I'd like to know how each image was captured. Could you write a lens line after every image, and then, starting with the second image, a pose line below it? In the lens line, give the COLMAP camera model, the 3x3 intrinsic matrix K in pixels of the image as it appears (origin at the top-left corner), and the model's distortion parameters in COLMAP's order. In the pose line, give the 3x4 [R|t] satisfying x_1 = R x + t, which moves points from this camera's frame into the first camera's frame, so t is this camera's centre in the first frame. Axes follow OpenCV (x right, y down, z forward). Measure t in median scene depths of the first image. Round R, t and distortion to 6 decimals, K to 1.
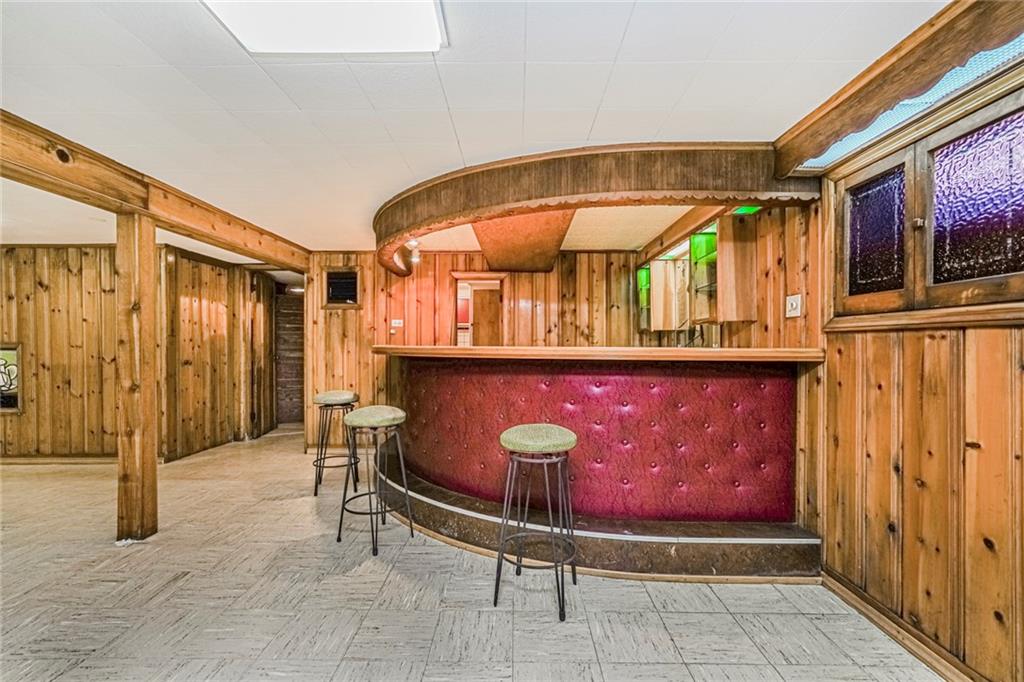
lens RADIAL K [[457.9, 0, 511.0], [0, 457.9, 345.9], [0, 0, 1]] dist [-0.017609, 0.009403]
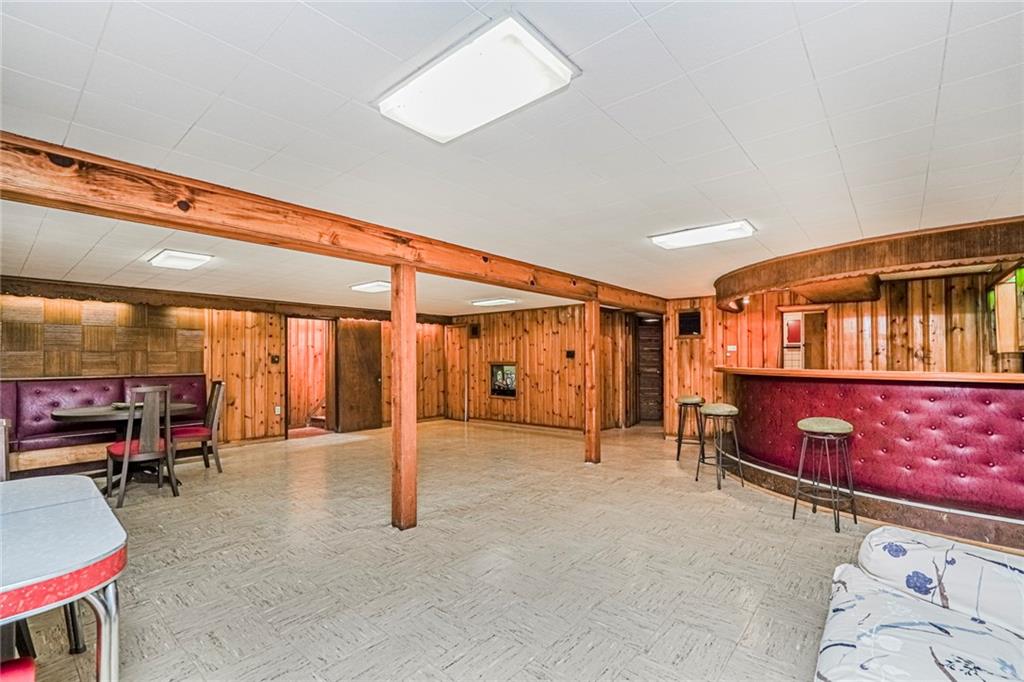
lens RADIAL K [[457.9, 0, 518.2], [0, 457.9, 351.2], [0, 0, 1]] dist [-0.017609, 0.009403]
pose [[0.778074, -0.010834, -0.628079, 0.104111], [-0.001537, 0.999815, -0.019150, -0.015318], [0.628170, 0.015865, 0.777914, -0.434120]]
